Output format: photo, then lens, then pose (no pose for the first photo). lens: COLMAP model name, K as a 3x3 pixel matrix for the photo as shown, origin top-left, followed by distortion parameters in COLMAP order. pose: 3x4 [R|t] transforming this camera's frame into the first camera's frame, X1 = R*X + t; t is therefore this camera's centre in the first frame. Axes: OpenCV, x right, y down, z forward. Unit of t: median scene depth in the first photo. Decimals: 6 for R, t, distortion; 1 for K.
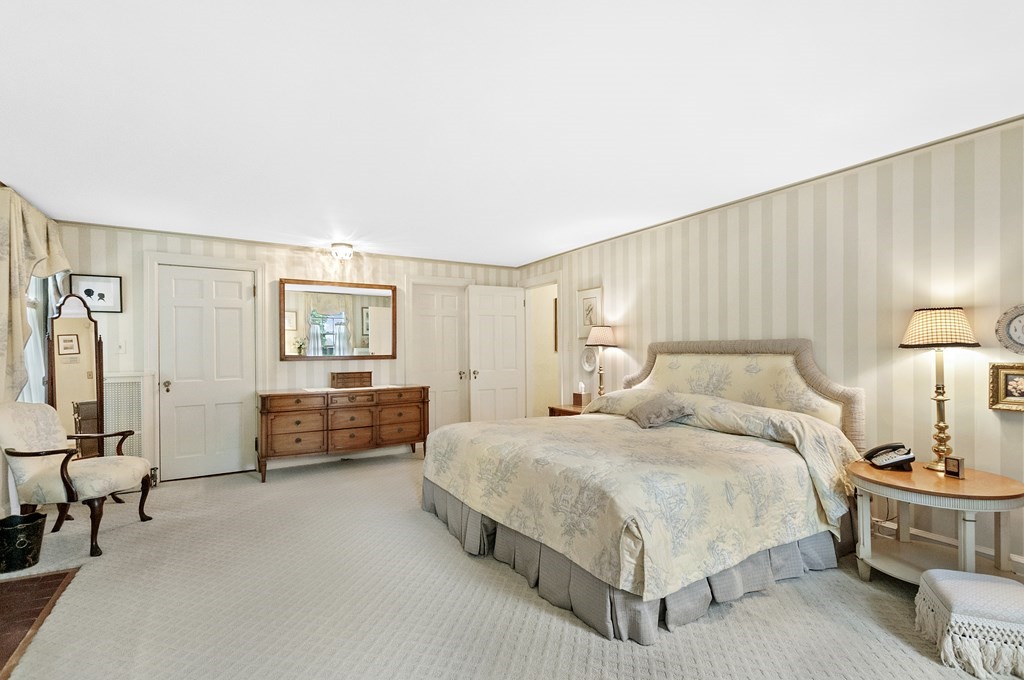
lens RADIAL K [[468.4, 0, 512.0], [0, 468.4, 340.0], [0, 0, 1]] dist [-0.000398, -0.000239]
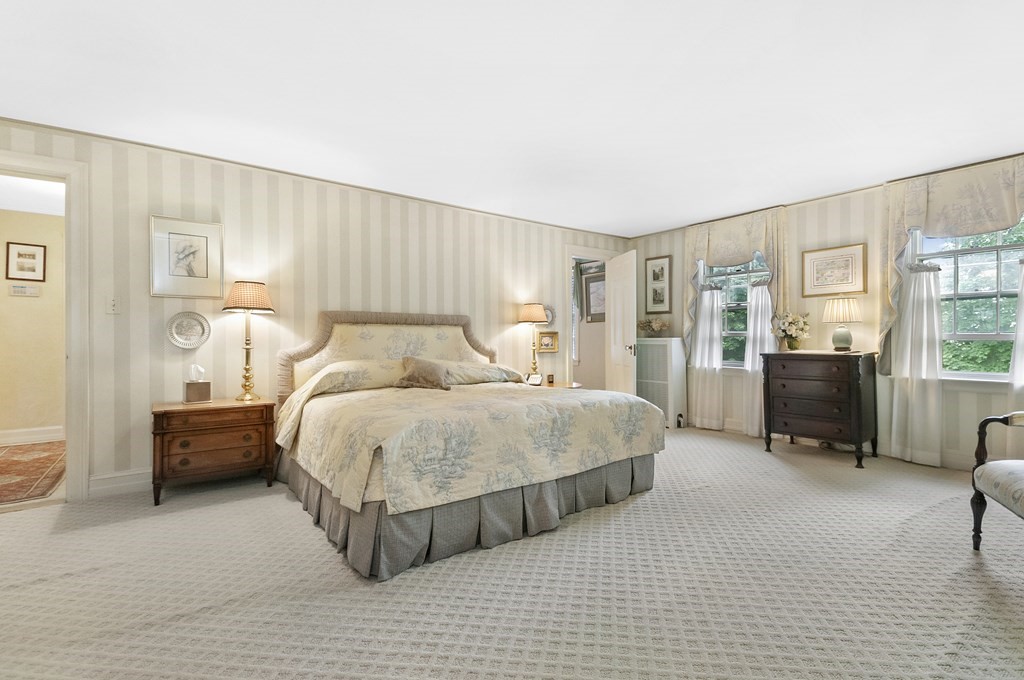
lens RADIAL K [[468.4, 0, 512.0], [0, 468.4, 340.0], [0, 0, 1]] dist [-0.000398, -0.000239]
pose [[-0.096808, 0.010623, 0.995246, -0.719544], [-0.018102, 0.999759, -0.012432, 0.076731], [-0.995138, -0.019219, -0.096592, 0.860968]]
